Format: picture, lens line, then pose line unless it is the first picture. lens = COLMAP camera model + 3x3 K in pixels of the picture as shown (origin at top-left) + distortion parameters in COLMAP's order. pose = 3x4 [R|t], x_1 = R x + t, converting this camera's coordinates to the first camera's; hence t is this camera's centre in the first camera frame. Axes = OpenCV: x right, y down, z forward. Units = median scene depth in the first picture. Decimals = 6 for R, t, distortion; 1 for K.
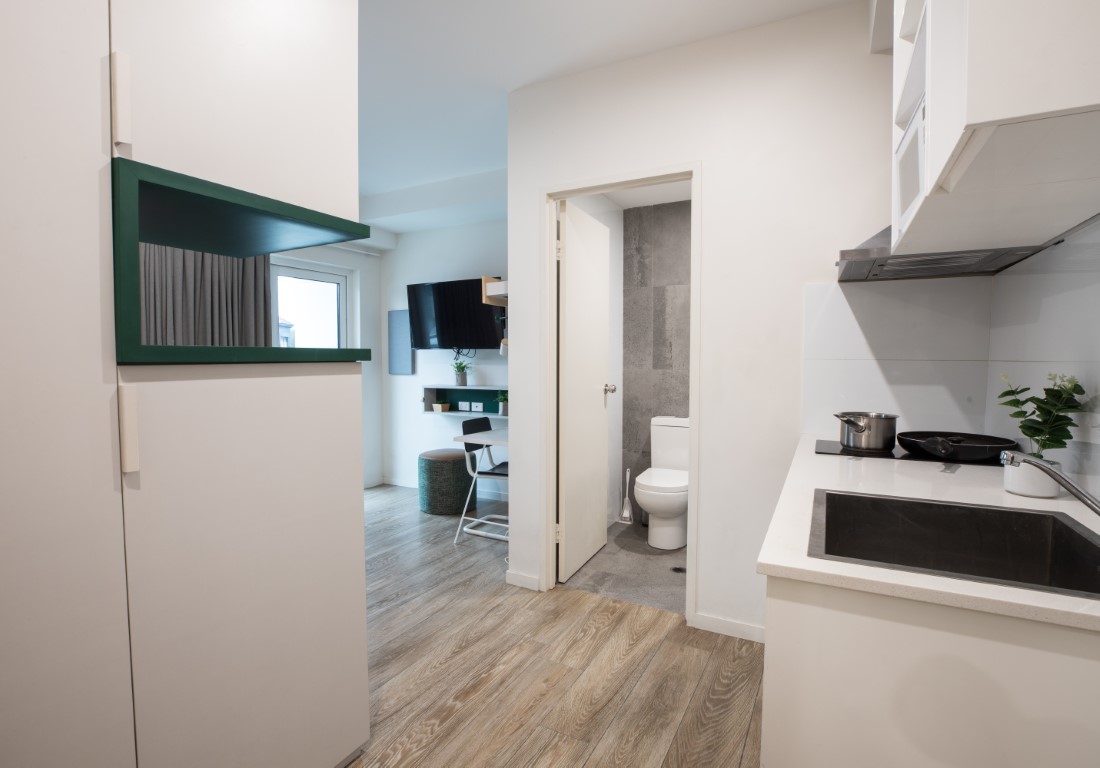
lens RADIAL K [[545.7, 0, 550.0], [0, 545.7, 384.0], [0, 0, 1]] dist [-0.037775, 0.011461]
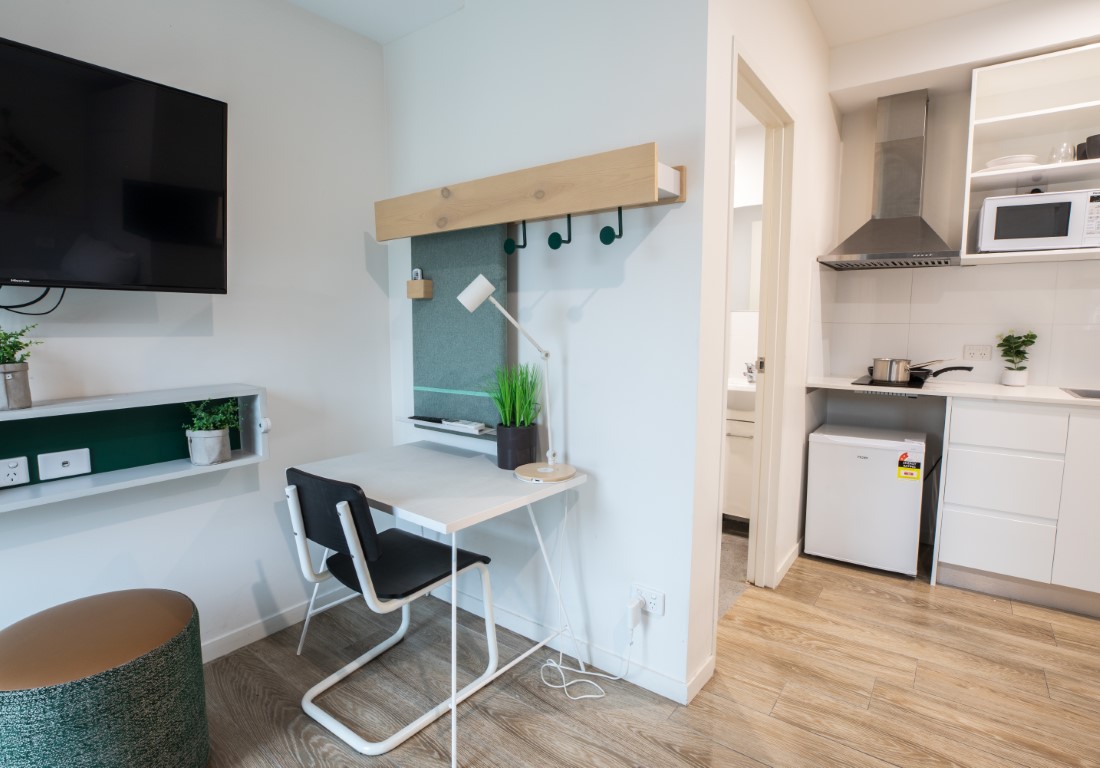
lens RADIAL K [[545.7, 0, 550.0], [0, 545.7, 384.0], [0, 0, 1]] dist [-0.037775, 0.011461]
pose [[0.164456, -0.108981, 0.980346, -0.431945], [0.044408, 0.993688, 0.103015, -0.029045], [-0.985384, 0.026594, 0.168257, 0.707975]]
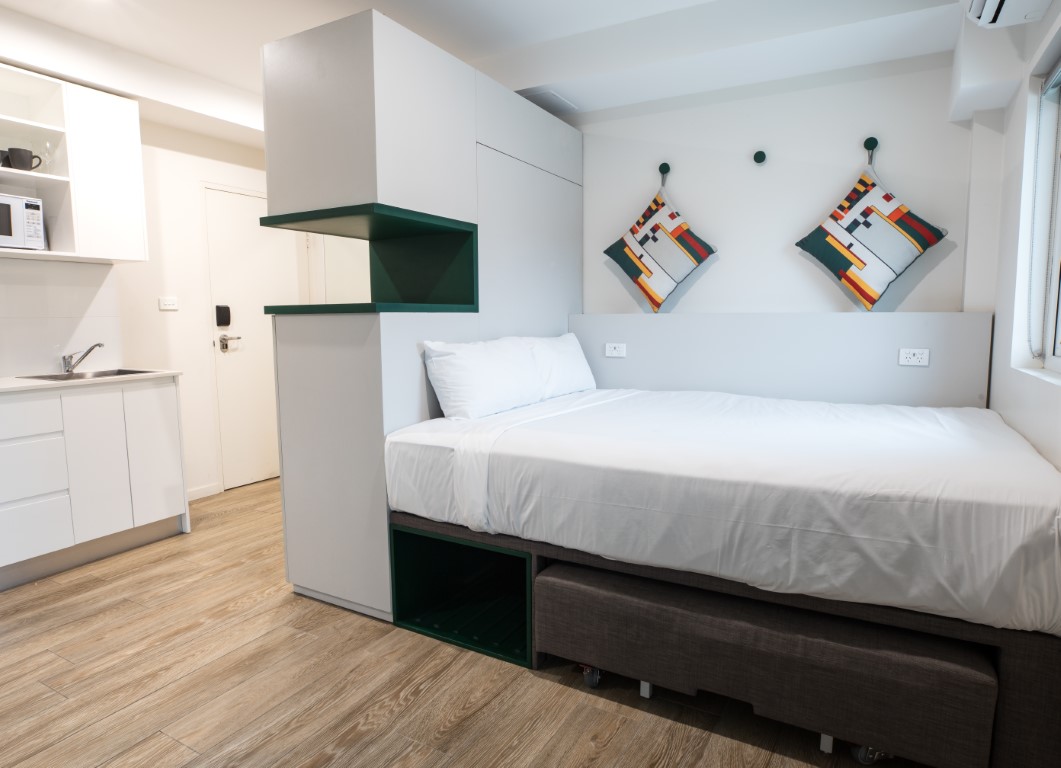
lens RADIAL K [[615.0, 0, 530.5], [0, 615.0, 384.0], [0, 0, 1]] dist [0.001201, -0.000972]
pose [[-0.999392, 0.001478, 0.034840, -0.393395], [0.006731, 0.988488, 0.151148, -0.036843], [-0.034216, 0.151291, -0.987897, 0.948949]]
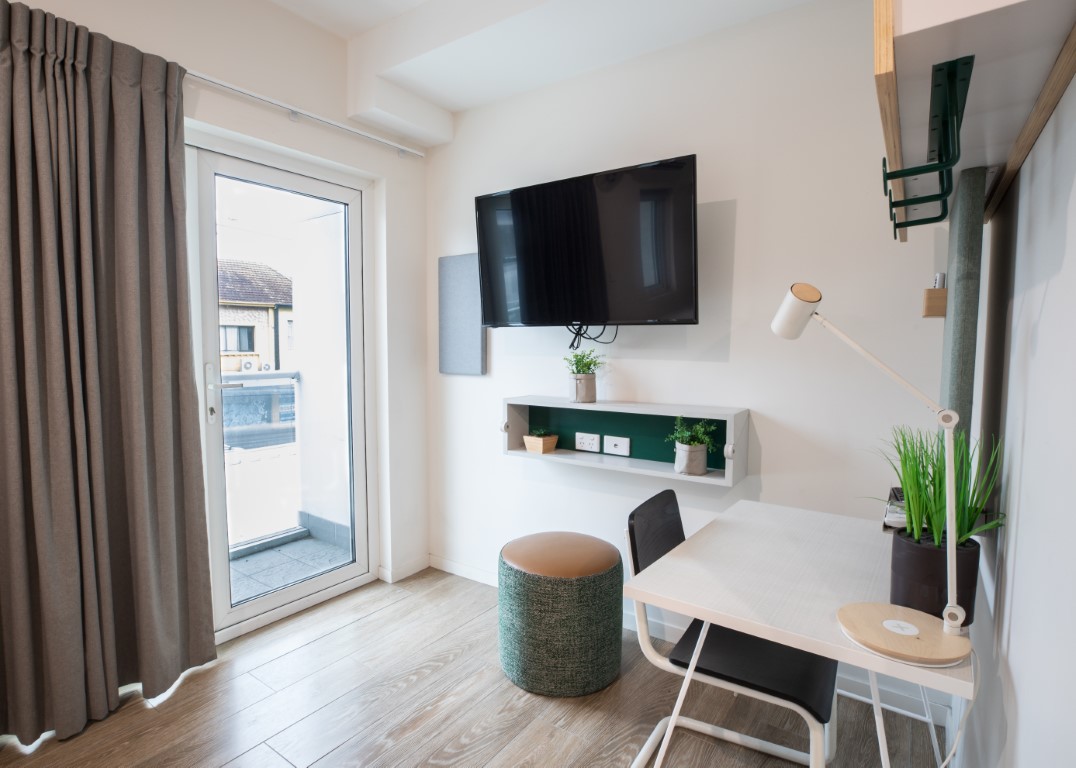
lens RADIAL K [[561.0, 0, 538.0], [0, 561.0, 384.0], [0, 0, 1]] dist [-0.037370, 0.013646]
pose [[0.992611, 0.010912, -0.120851, -0.155307], [-0.007843, 0.999635, 0.025845, -0.027062], [0.121088, -0.024706, 0.992334, 0.542211]]
